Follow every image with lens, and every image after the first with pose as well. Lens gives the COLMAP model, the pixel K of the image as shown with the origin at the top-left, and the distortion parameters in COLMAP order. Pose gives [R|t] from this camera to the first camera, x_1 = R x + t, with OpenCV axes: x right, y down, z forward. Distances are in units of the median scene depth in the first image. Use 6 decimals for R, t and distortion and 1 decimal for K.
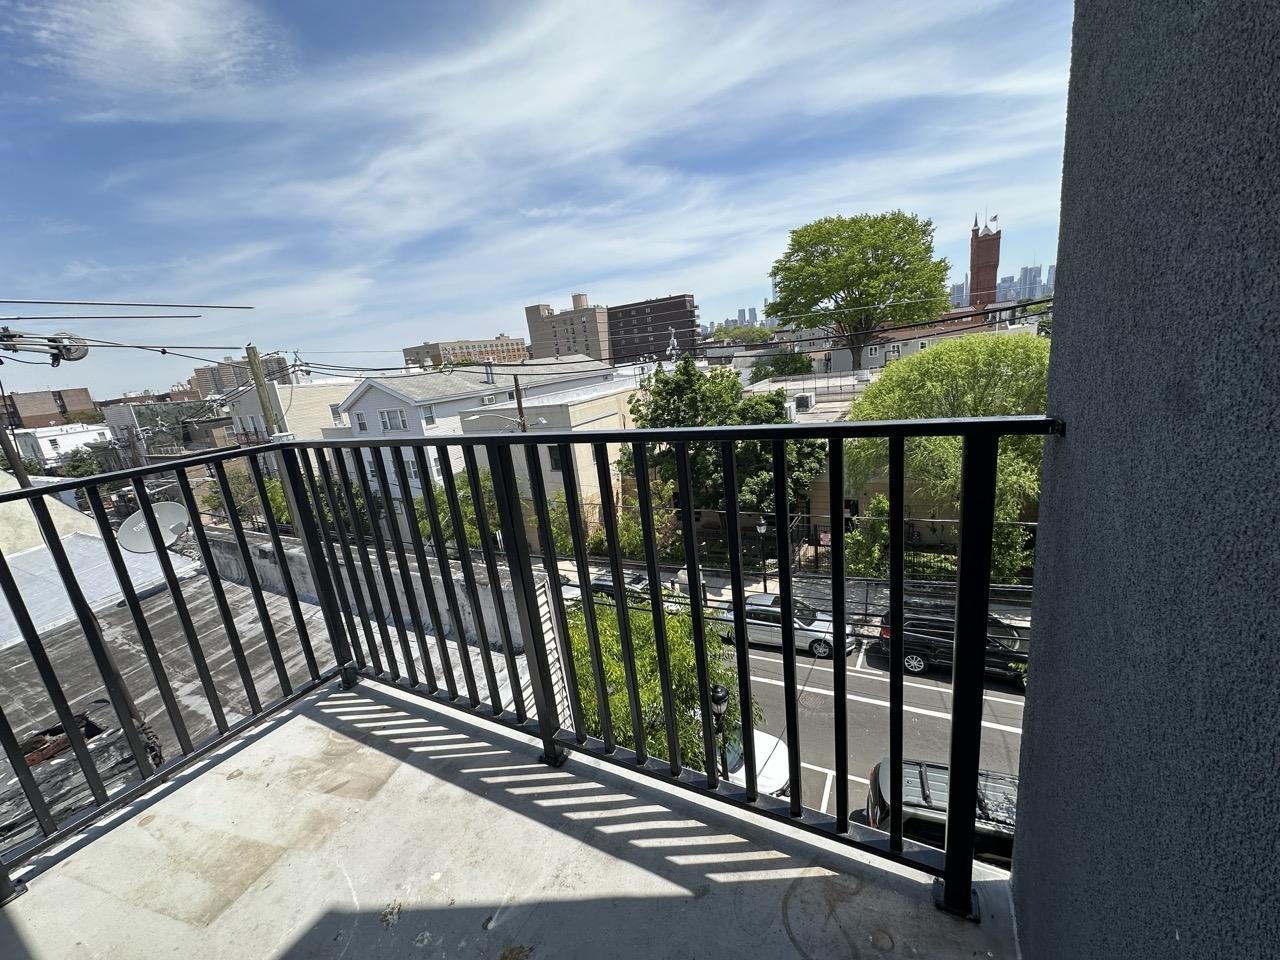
lens RADIAL K [[514.7, 0, 640.0], [0, 514.7, 480.0], [0, 0, 1]] dist [0.000644, 0.000018]
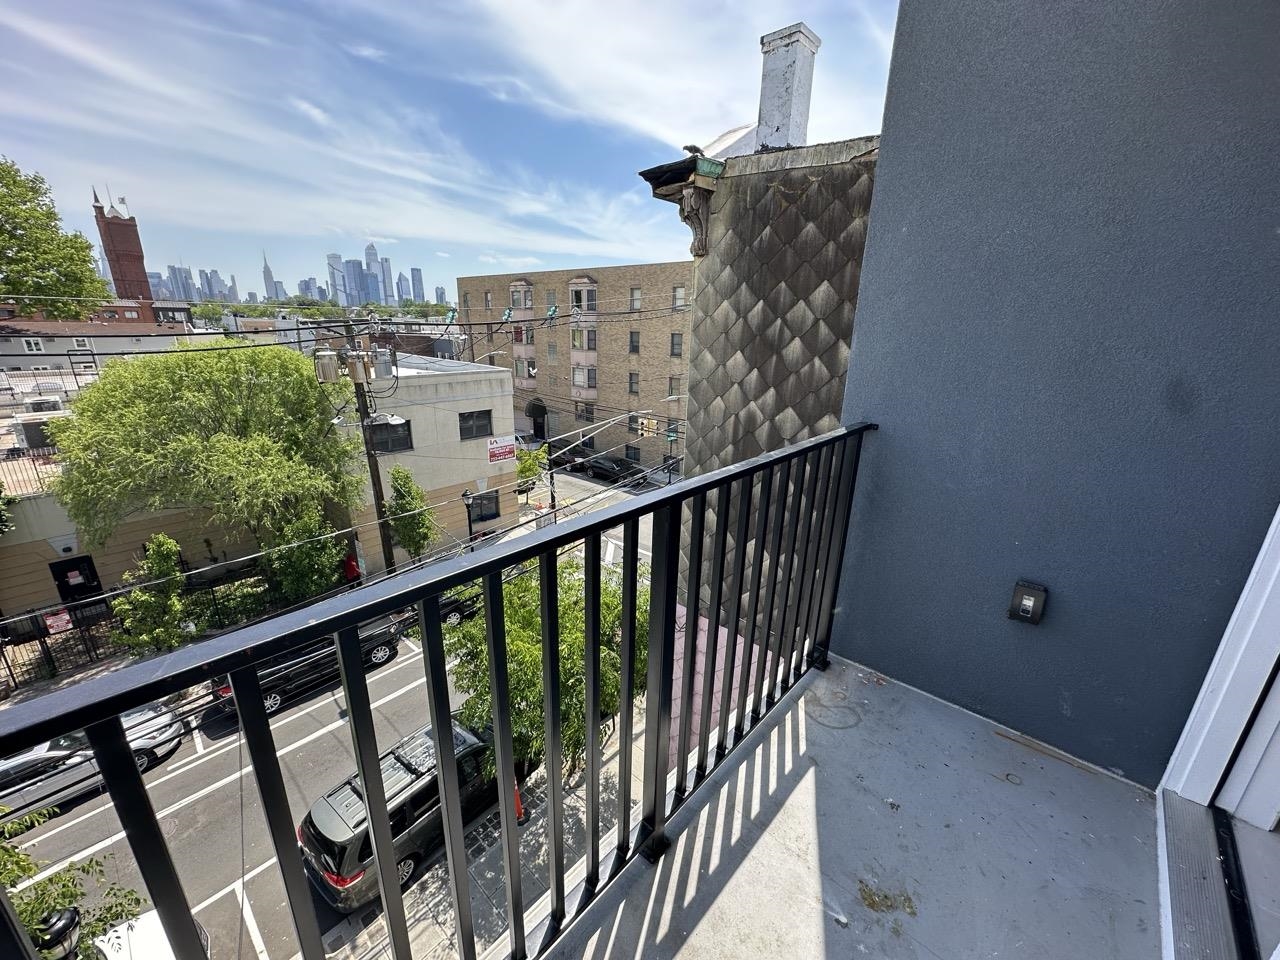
lens RADIAL K [[509.8, 0, 640.0], [0, 509.8, 480.0], [0, 0, 1]] dist [0.009018, 0.000018]
pose [[0.229450, -0.176389, 0.957204, -0.106535], [0.187199, 0.973079, 0.134441, -0.023144], [-0.955149, 0.148340, 0.256293, 0.083153]]
